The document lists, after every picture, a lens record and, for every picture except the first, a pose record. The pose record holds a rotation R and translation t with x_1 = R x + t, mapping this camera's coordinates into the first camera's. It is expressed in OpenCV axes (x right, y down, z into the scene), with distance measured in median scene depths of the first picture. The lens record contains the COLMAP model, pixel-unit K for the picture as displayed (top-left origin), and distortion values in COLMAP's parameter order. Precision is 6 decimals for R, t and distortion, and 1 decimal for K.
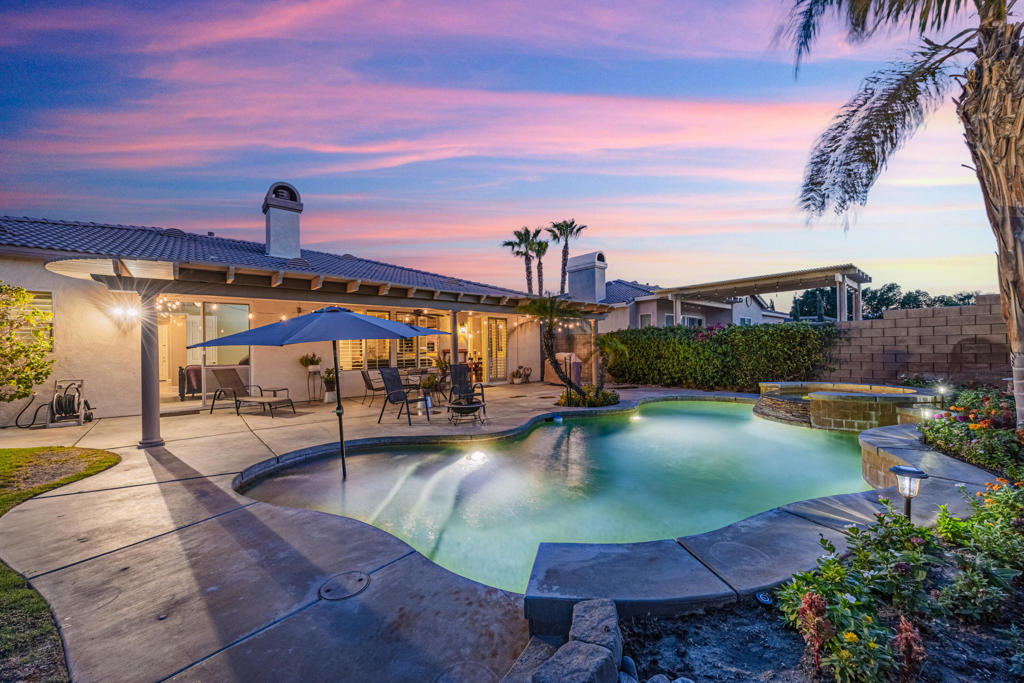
lens RADIAL K [[394.3, 0, 513.1], [0, 394.3, 346.2], [0, 0, 1]] dist [0.001091, 0.000055]
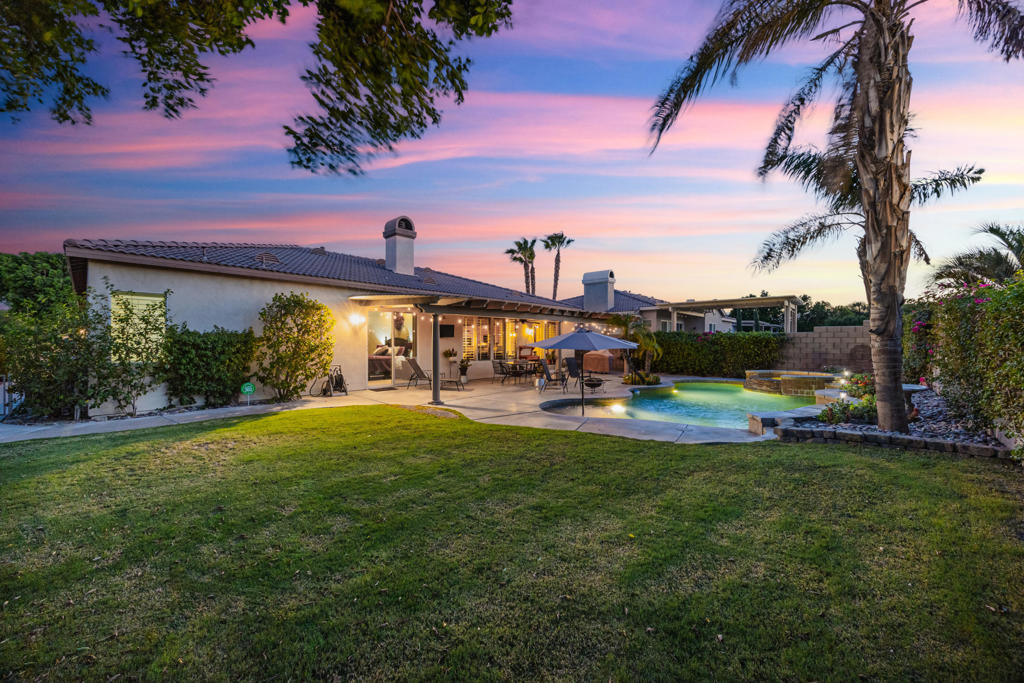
lens RADIAL K [[391.4, 0, 514.3], [0, 391.4, 340.3], [0, 0, 1]] dist [-0.001594, -0.000112]
pose [[0.990623, 0.015993, 0.135687, -0.382195], [-0.016601, 0.999857, 0.003350, -0.014550], [-0.135614, -0.005571, 0.990746, -0.327342]]
